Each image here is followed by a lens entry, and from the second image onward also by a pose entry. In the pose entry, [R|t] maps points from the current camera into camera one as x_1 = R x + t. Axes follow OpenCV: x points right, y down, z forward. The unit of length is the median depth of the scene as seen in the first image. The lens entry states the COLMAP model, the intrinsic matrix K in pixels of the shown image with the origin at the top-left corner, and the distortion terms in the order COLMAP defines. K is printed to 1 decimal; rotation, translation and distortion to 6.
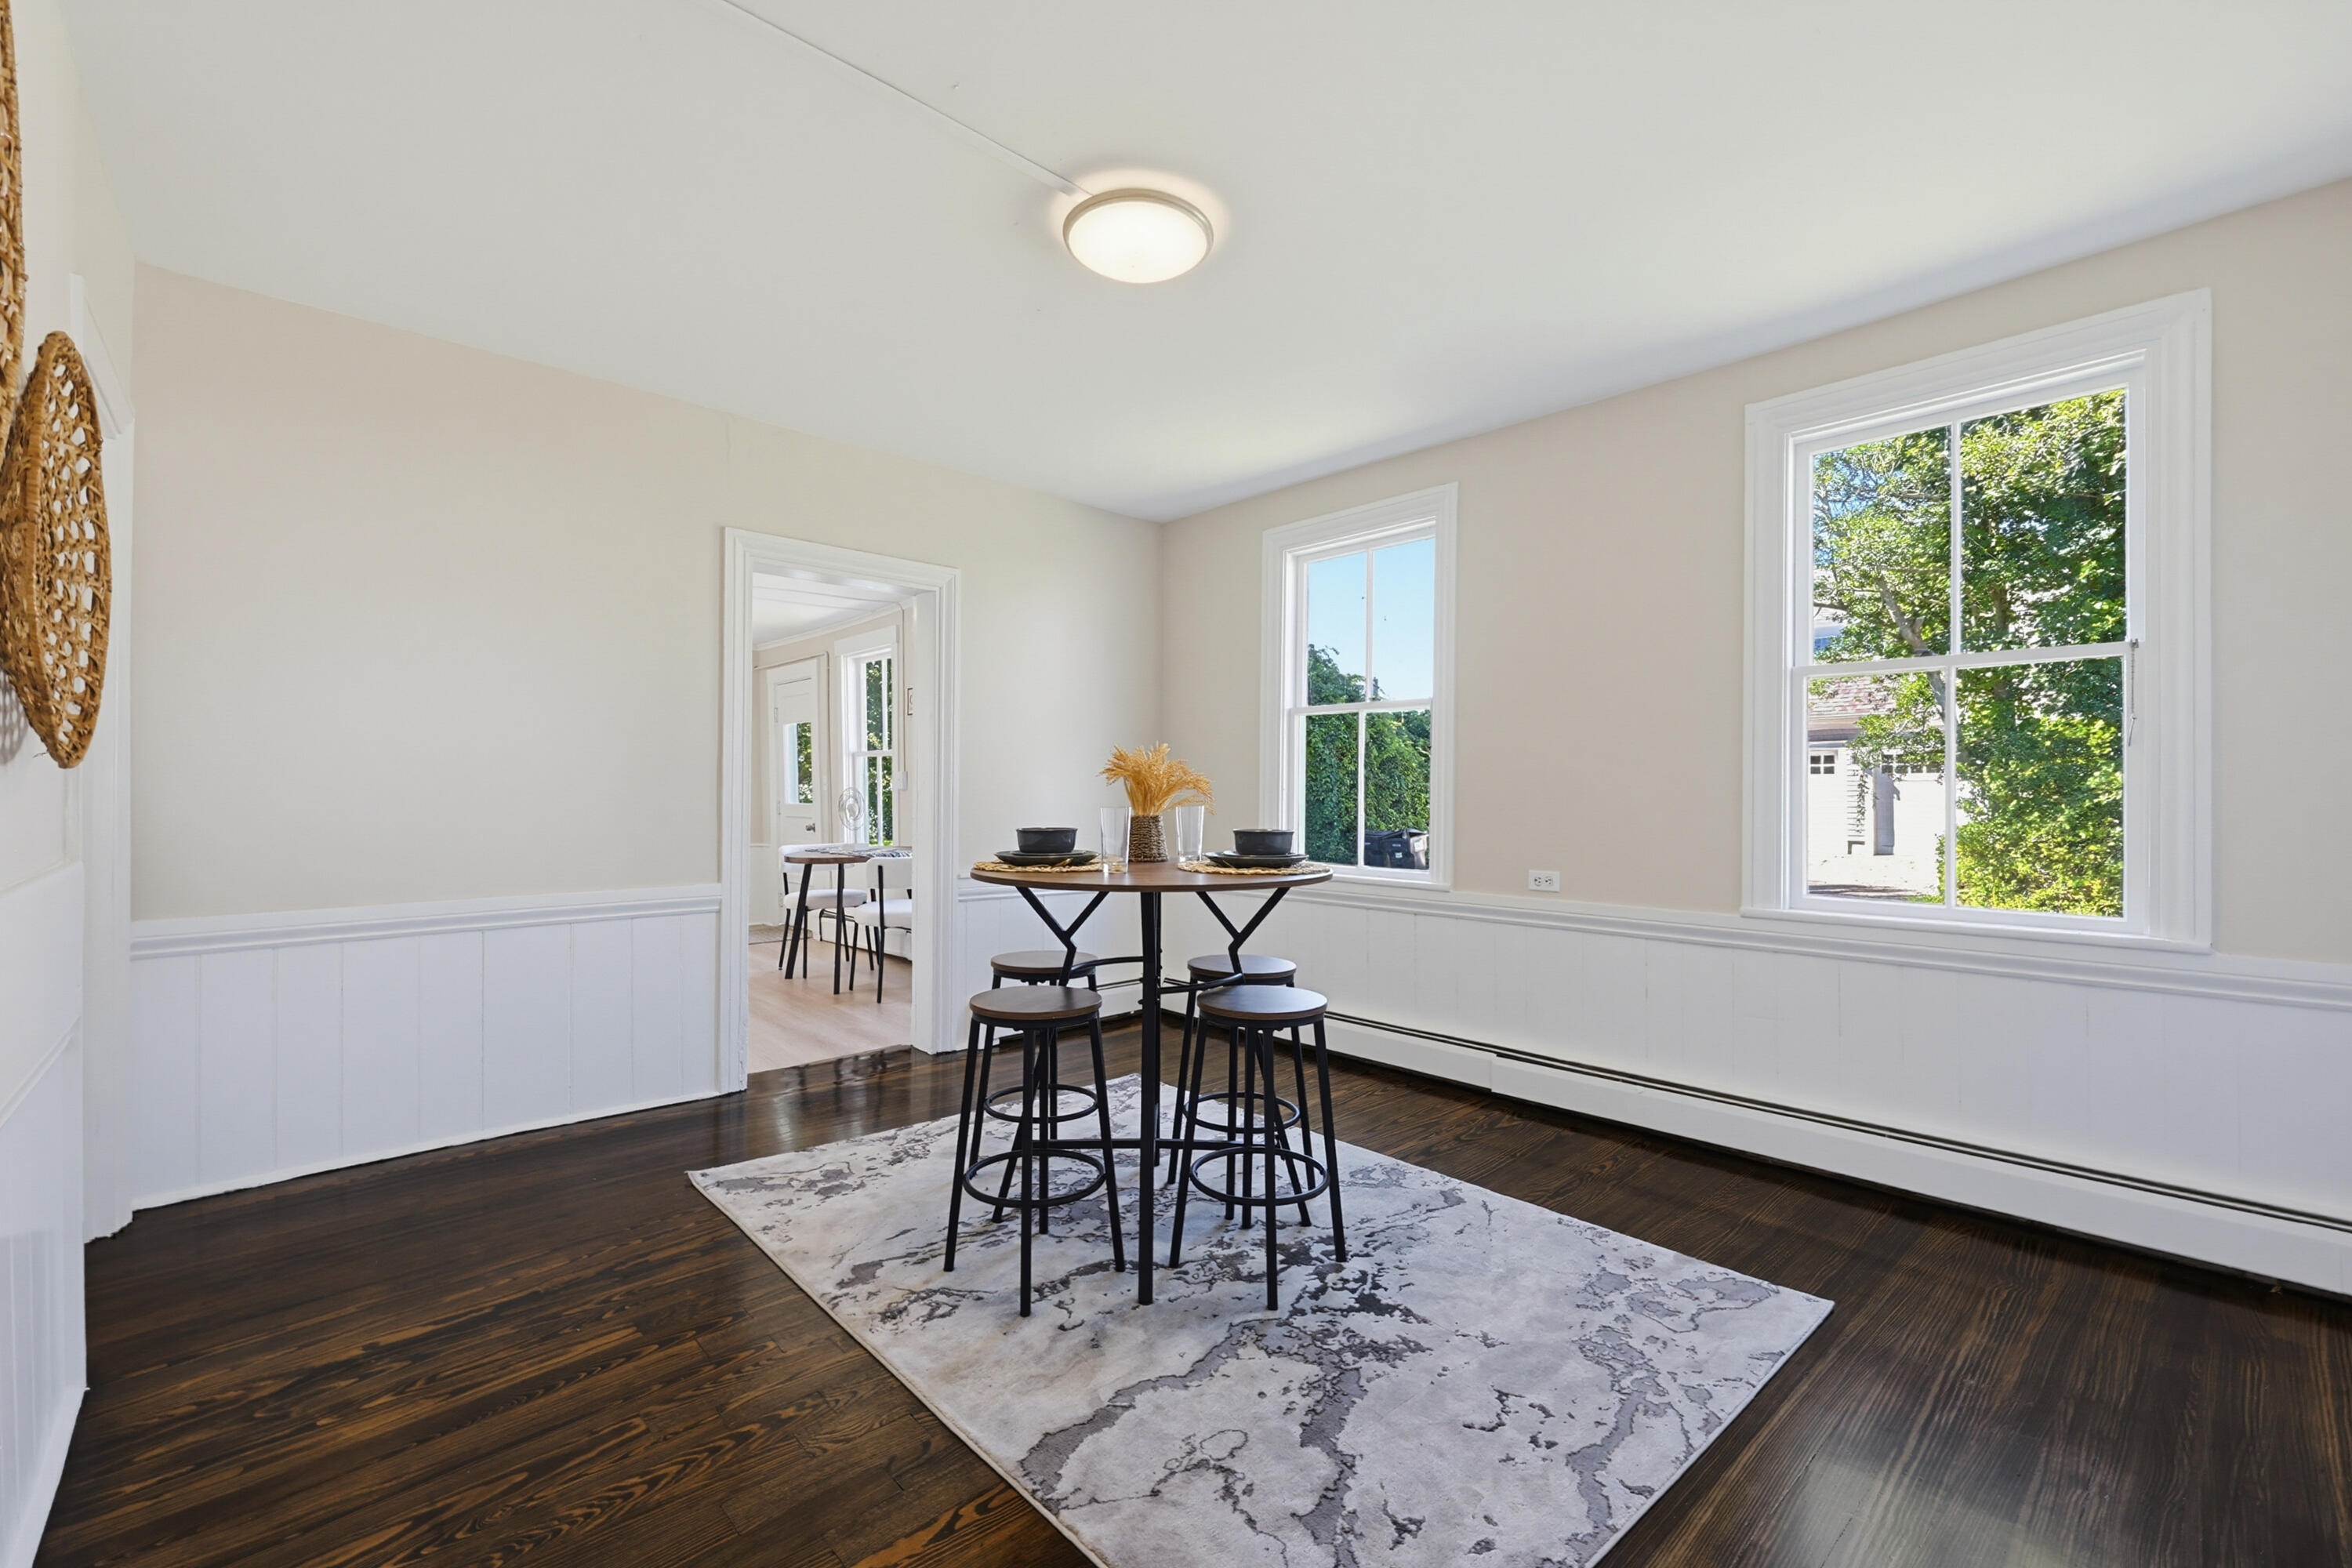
lens RADIAL K [[960.5, 0, 1176.0], [0, 960.5, 784.0], [0, 0, 1]] dist [0.030584, 0.000079]
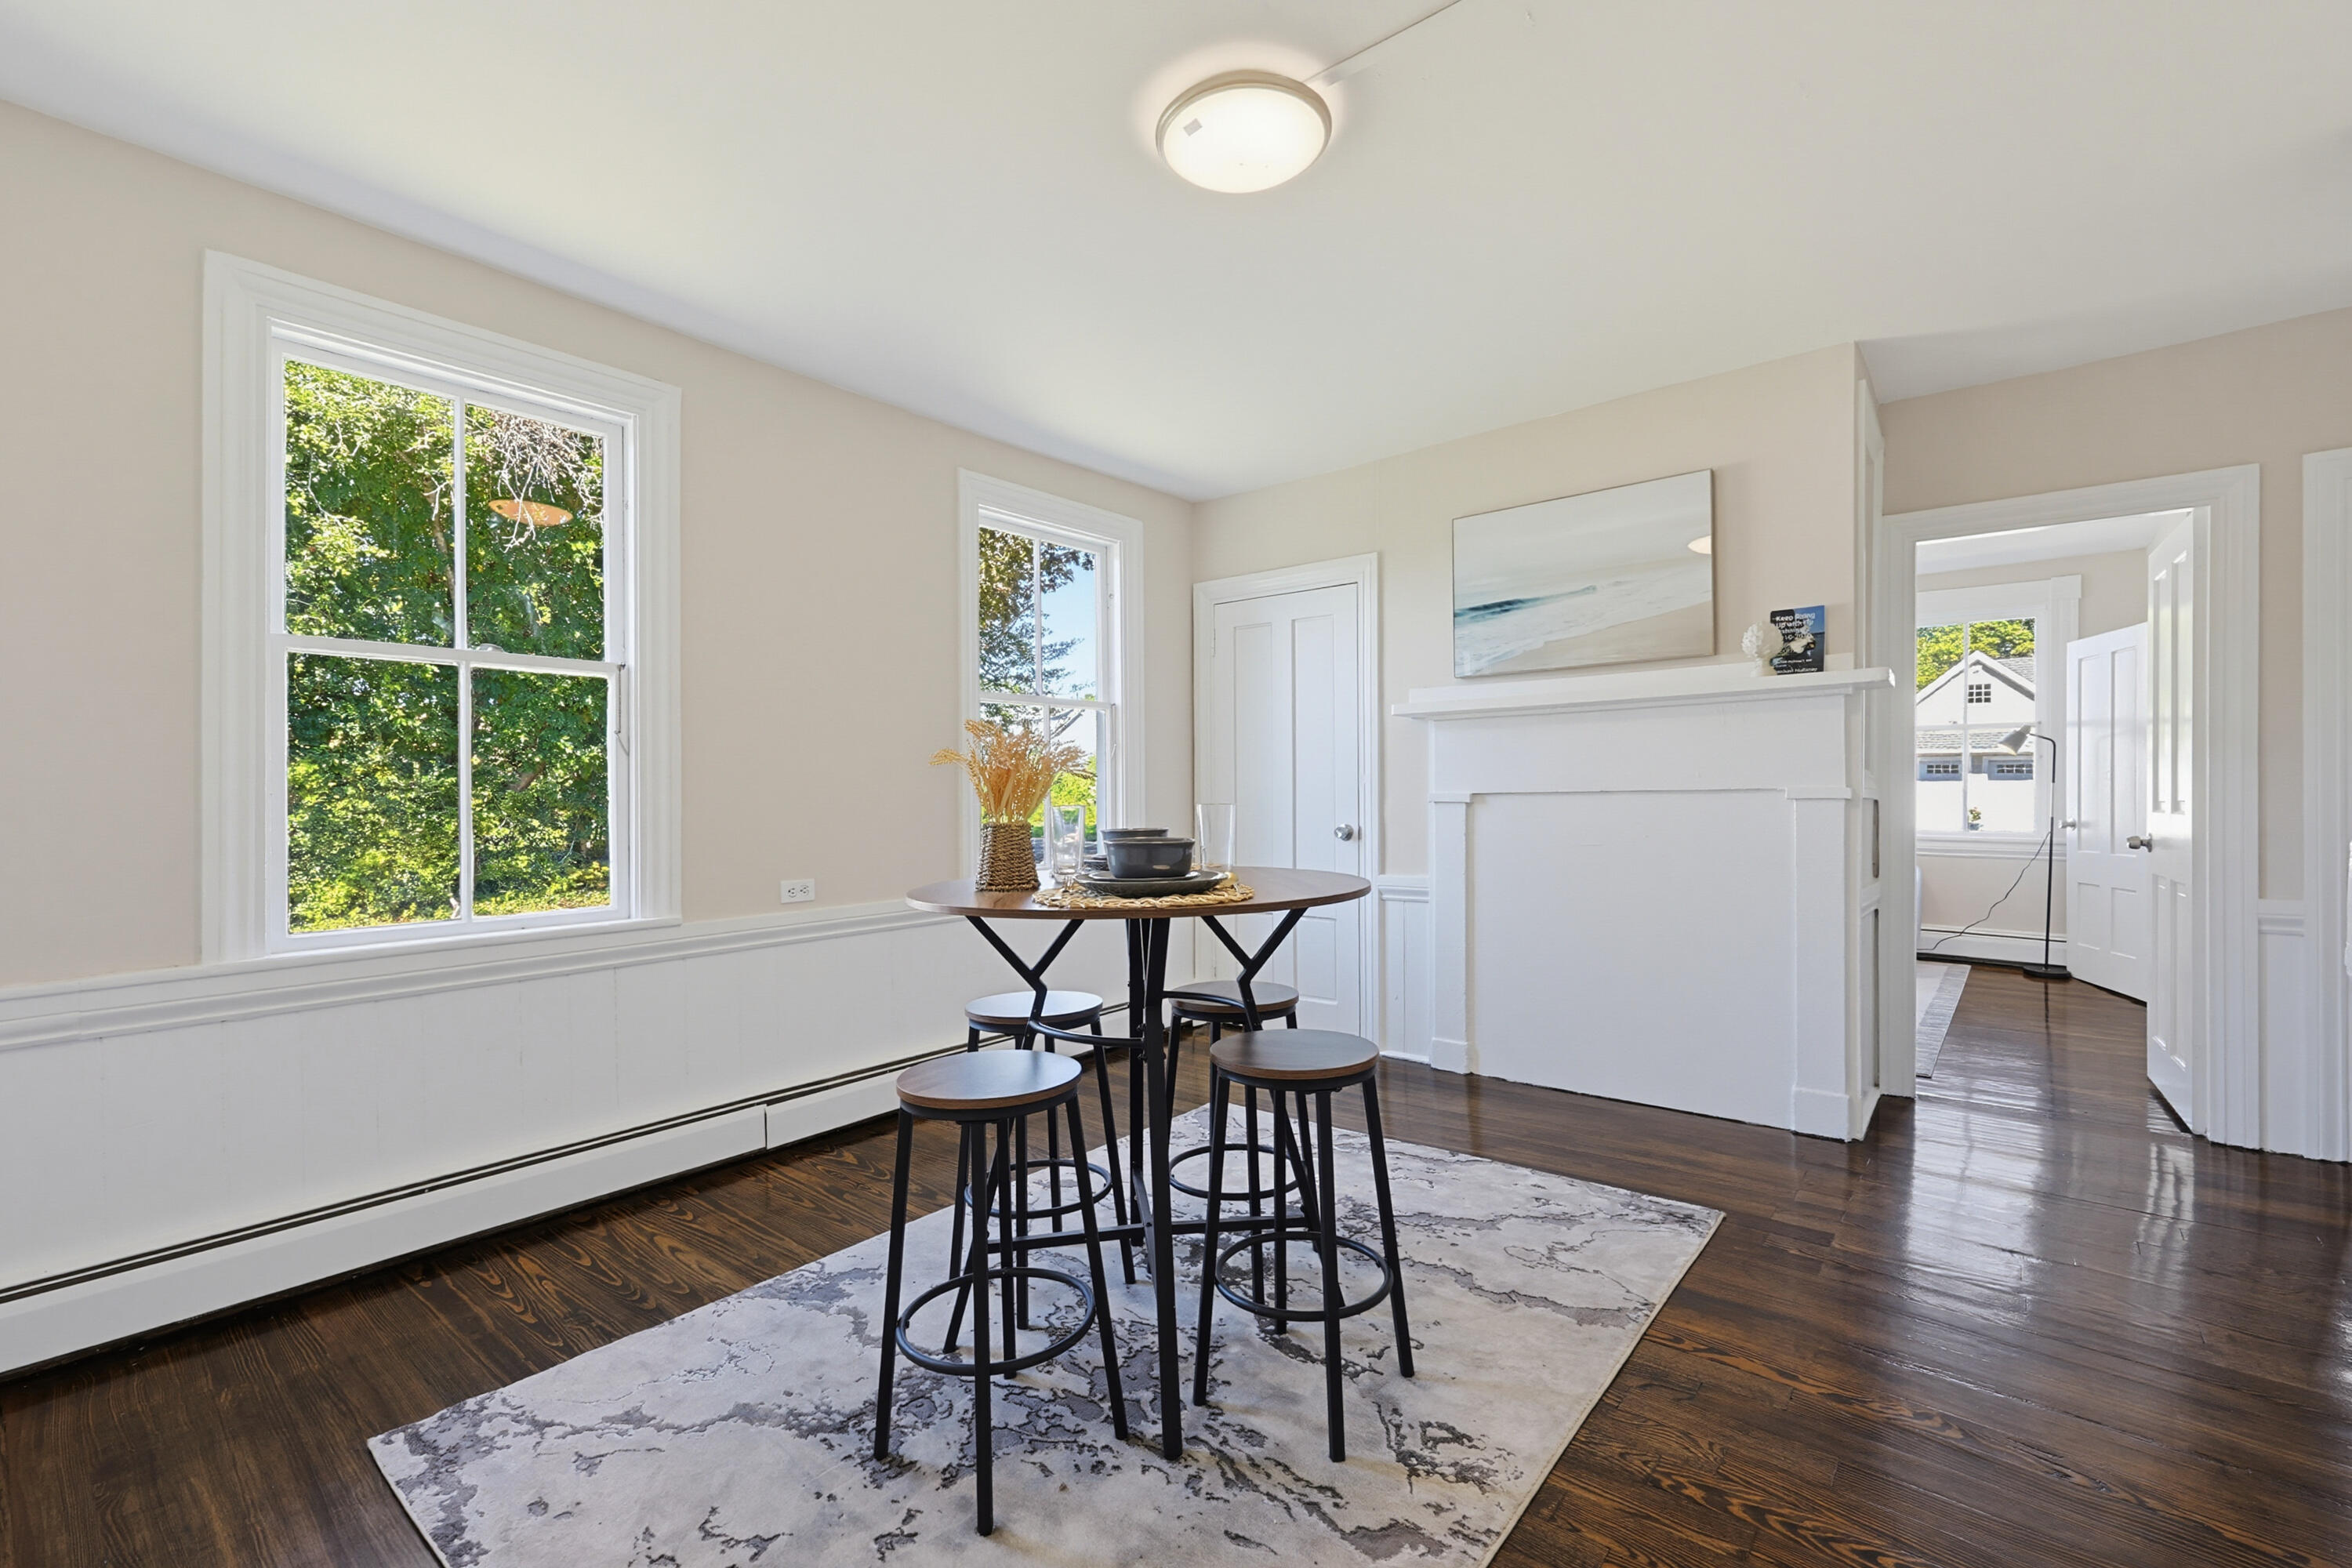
lens RADIAL K [[1015.2, 0, 1176.0], [0, 1015.2, 784.0], [0, 0, 1]] dist [-0.001569, -0.000305]
pose [[-0.134231, 0.021304, 0.990721, -0.808027], [0.005473, 0.999770, -0.020757, 0.029717], [-0.990935, 0.002636, -0.134317, 1.033921]]
